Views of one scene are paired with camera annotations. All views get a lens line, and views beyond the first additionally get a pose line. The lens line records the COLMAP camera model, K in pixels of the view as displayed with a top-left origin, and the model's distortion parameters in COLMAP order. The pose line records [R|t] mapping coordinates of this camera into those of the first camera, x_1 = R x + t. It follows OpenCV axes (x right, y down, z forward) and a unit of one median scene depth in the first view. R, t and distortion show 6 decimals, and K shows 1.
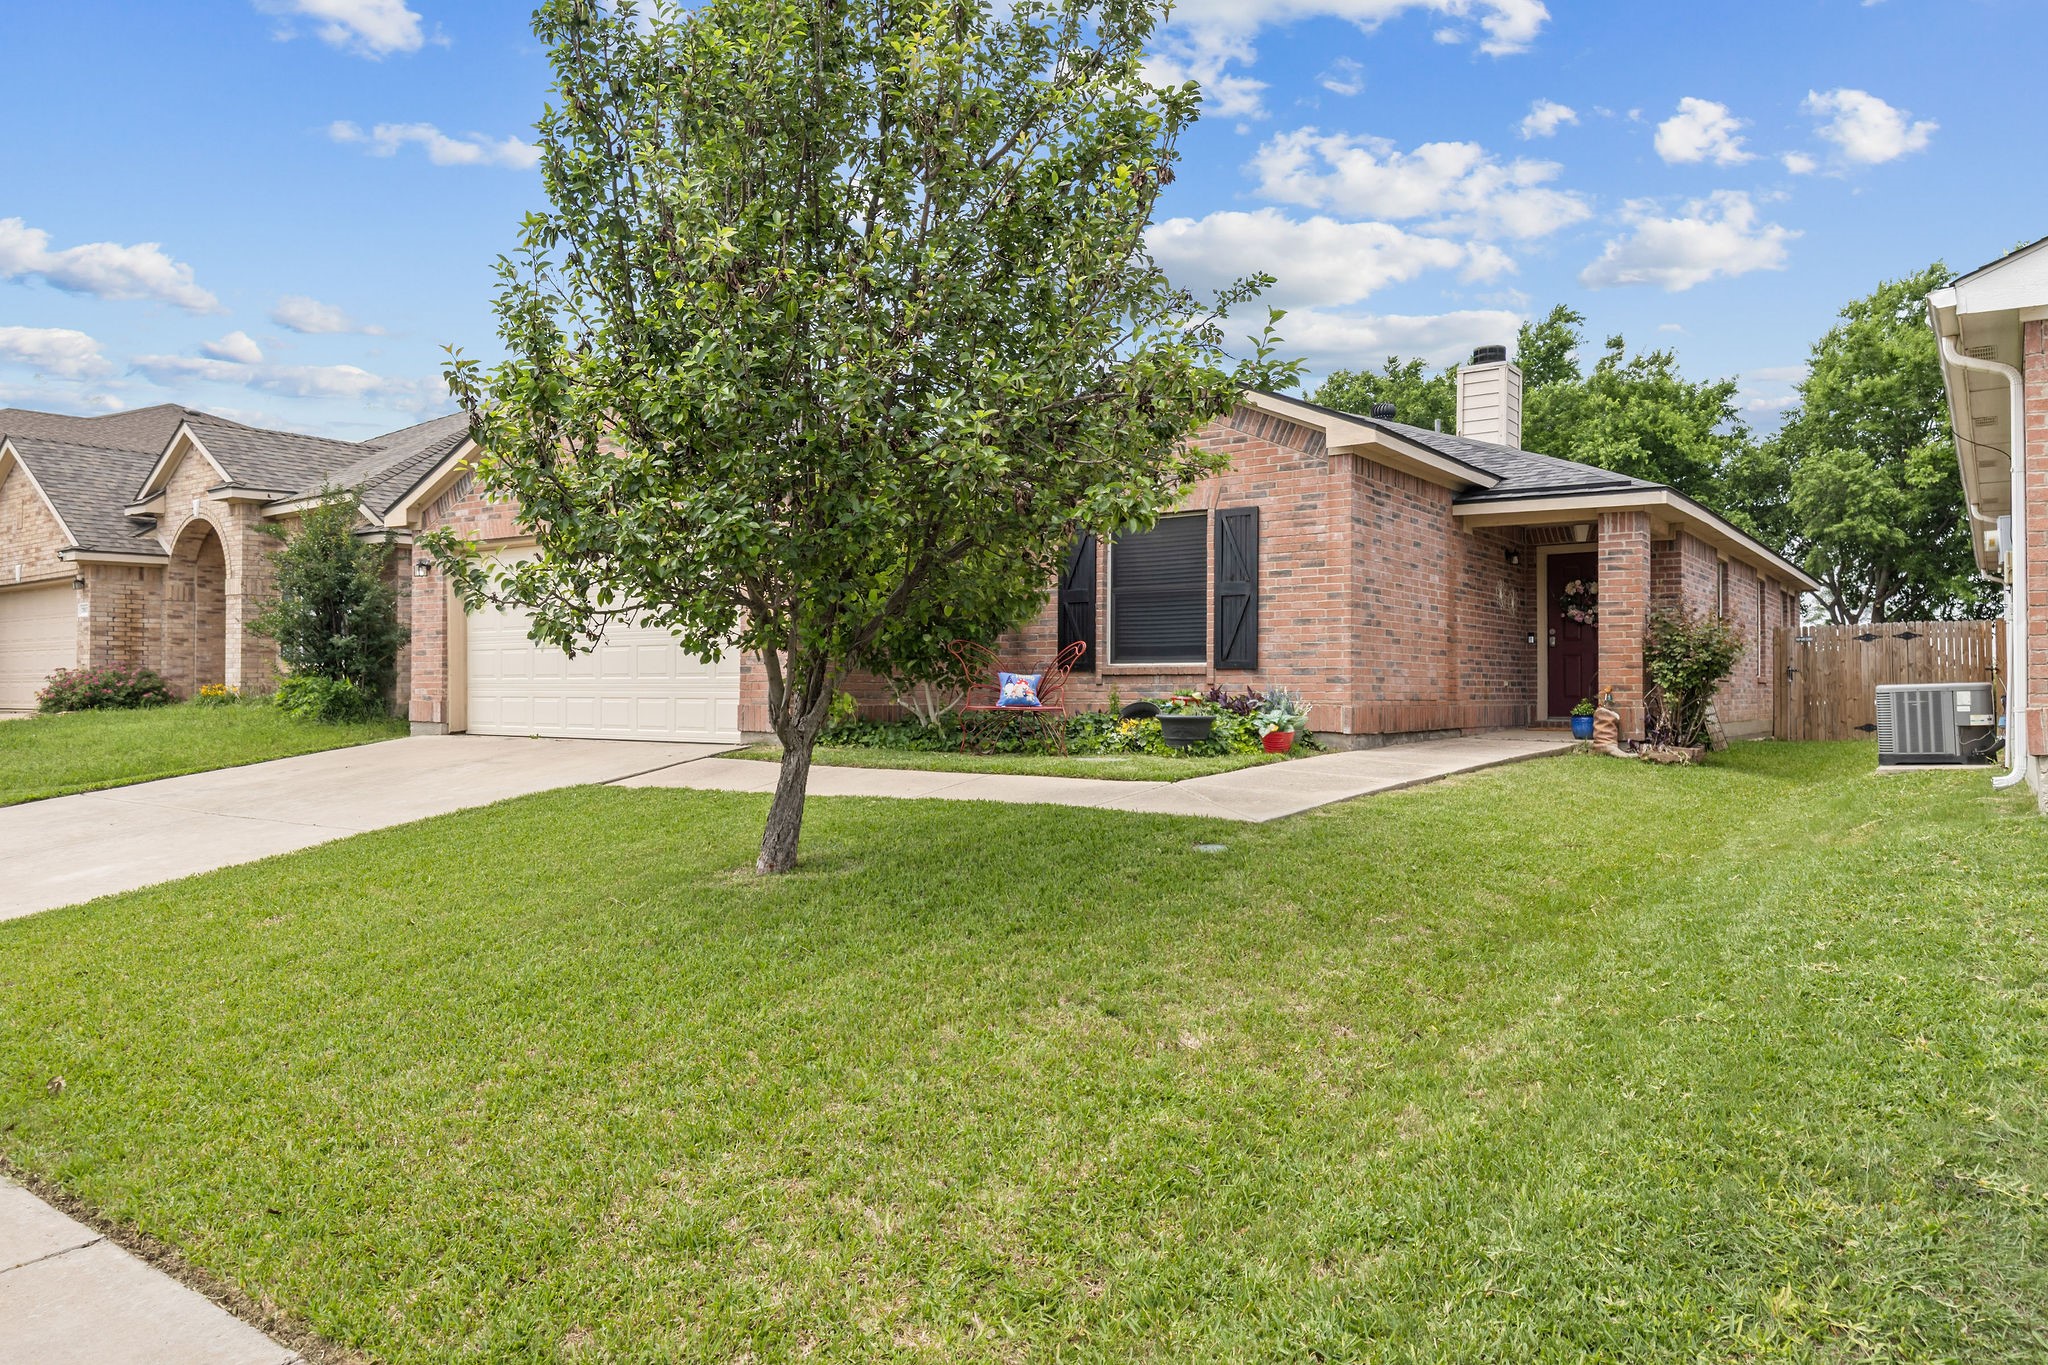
lens RADIAL K [[1358.8, 0, 1024.0], [0, 1358.8, 682.5], [0, 0, 1]] dist [0.025447, 0.000606]
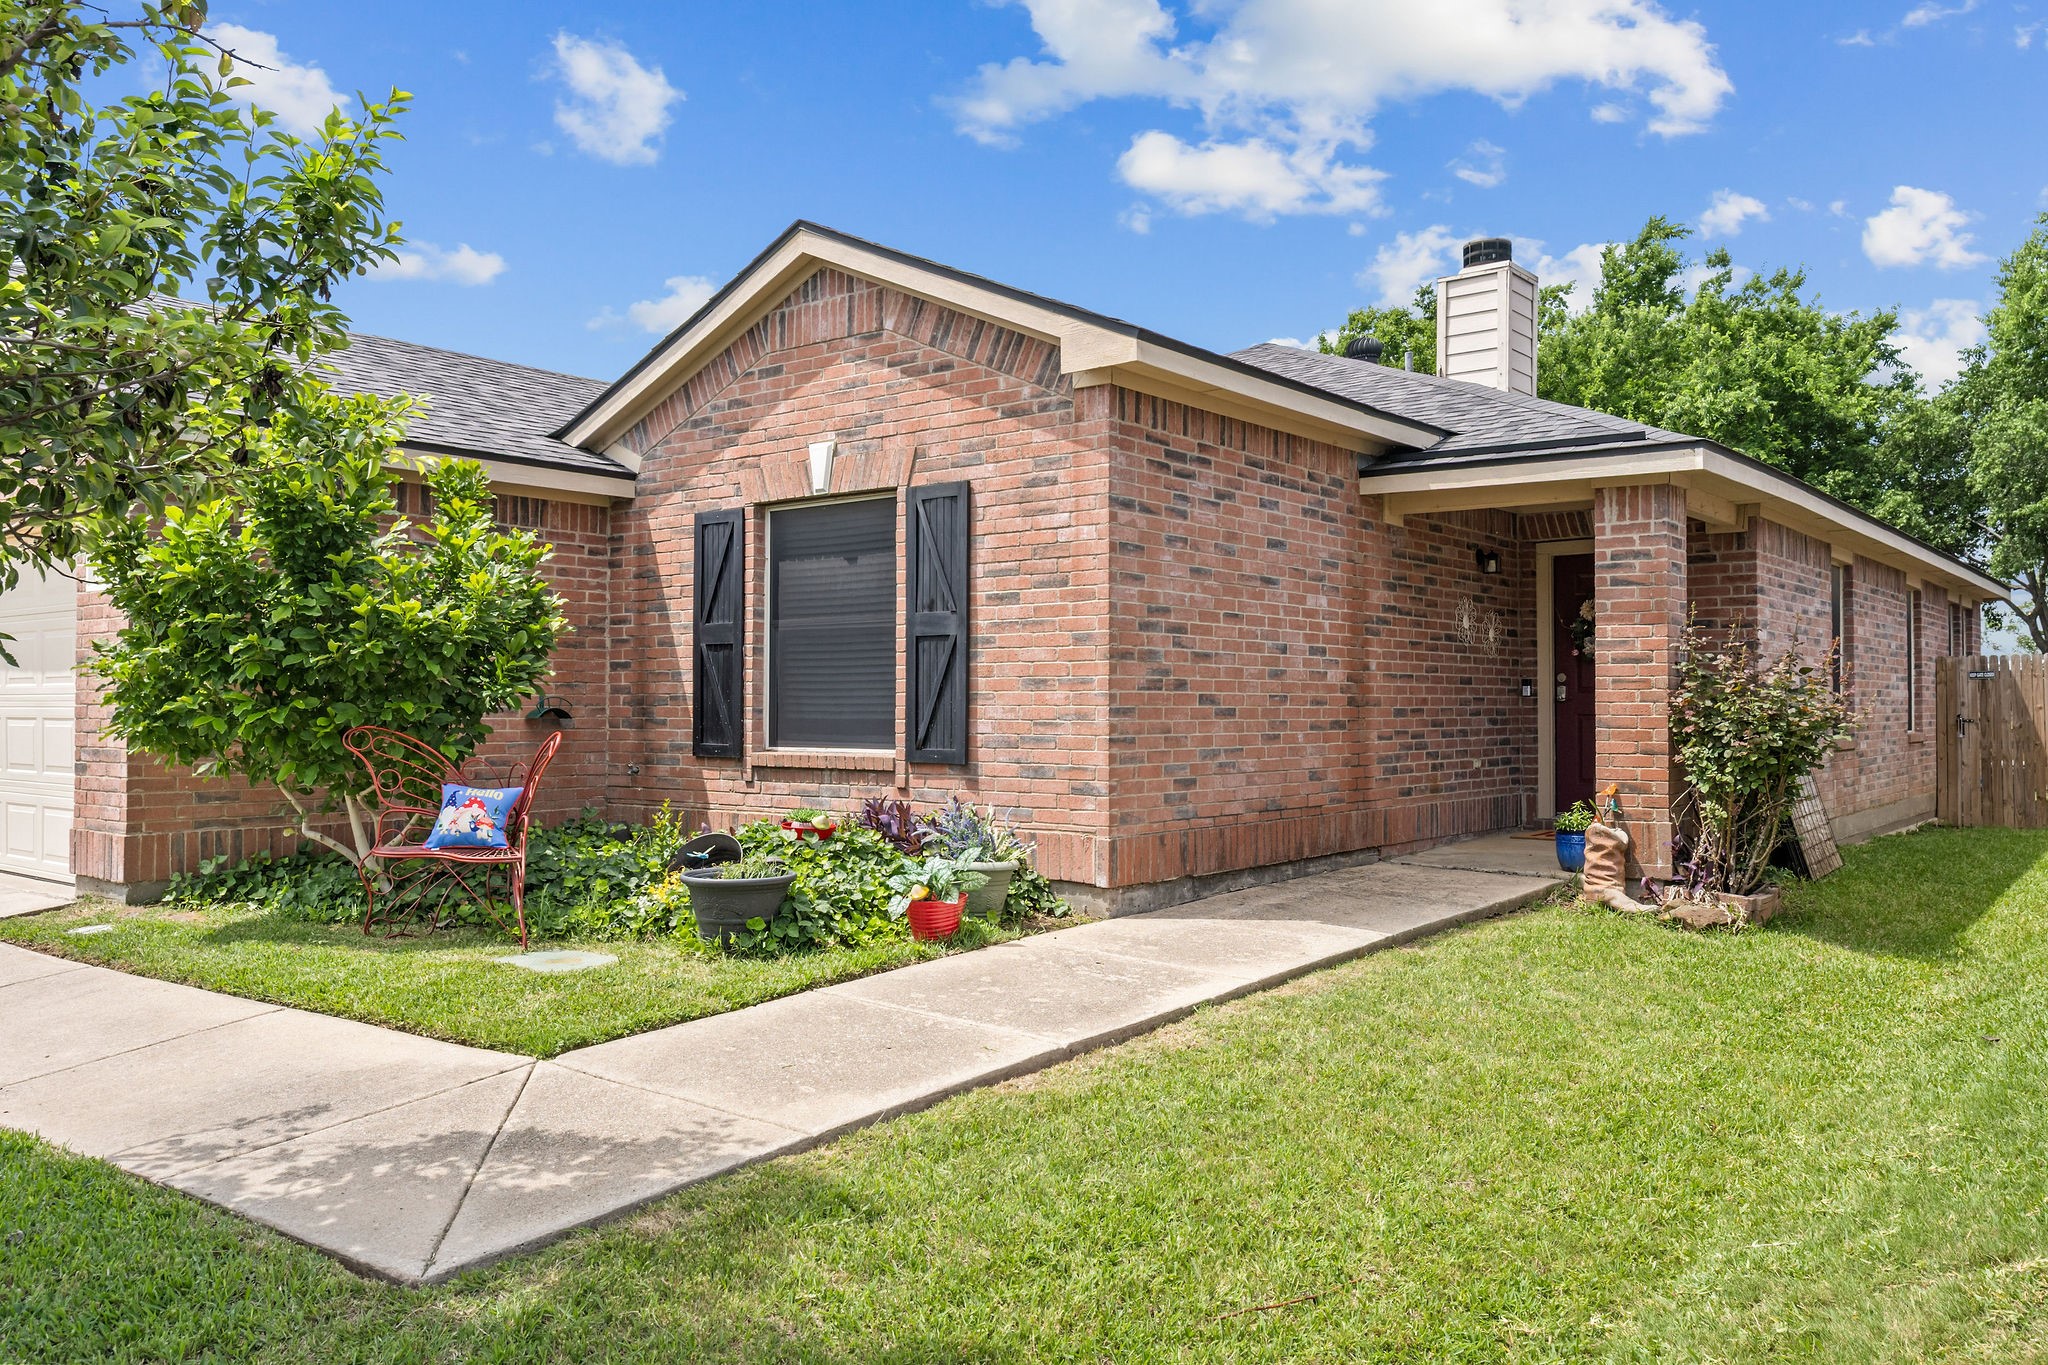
lens RADIAL K [[1553.2, 0, 1009.0], [0, 1553.2, 695.4], [0, 0, 1]] dist [0.017175, -0.004850]
pose [[0.998561, -0.002681, -0.053554, 0.208313], [0.002694, 0.999996, 0.000175, -0.036577], [0.053553, -0.000319, 0.998565, 0.323962]]
